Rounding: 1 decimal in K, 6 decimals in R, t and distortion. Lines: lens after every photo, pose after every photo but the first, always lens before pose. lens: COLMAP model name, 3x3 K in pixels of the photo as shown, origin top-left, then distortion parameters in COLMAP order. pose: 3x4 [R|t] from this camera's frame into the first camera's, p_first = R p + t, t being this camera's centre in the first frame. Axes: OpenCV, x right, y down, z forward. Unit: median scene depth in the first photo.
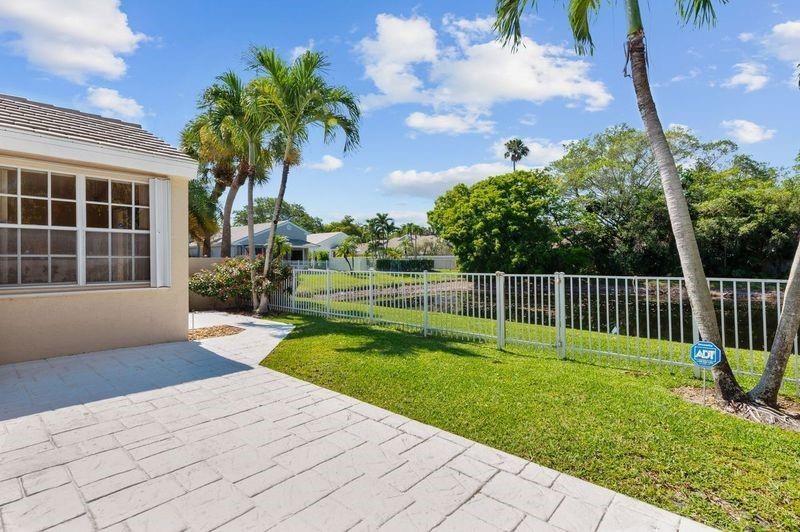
lens RADIAL K [[381.4, 0, 405.8], [0, 381.4, 260.1], [0, 0, 1]] dist [0.001750, 0.000001]
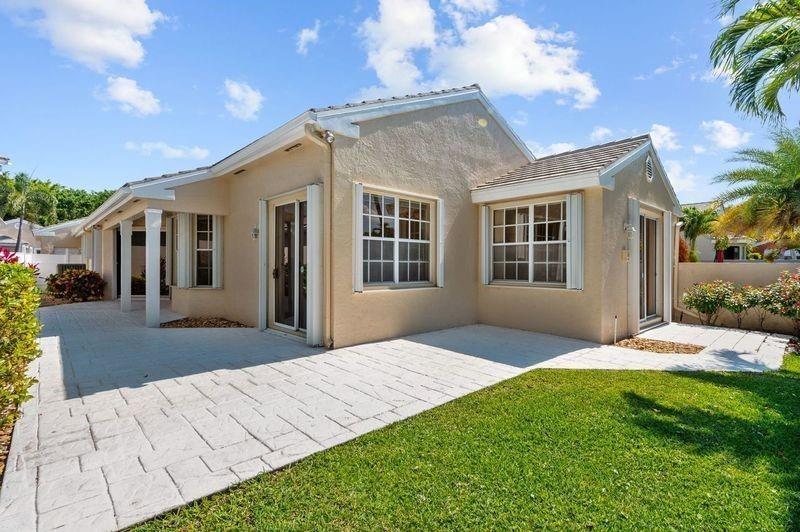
lens RADIAL K [[381.4, 0, 405.3], [0, 381.4, 265.4], [0, 0, 1]] dist [0.001750, 0.000001]
pose [[-0.089979, 0.006890, -0.995920, 0.679197], [-0.008618, 0.999933, 0.007696, -0.006005], [0.995906, 0.009275, -0.089914, 0.756650]]
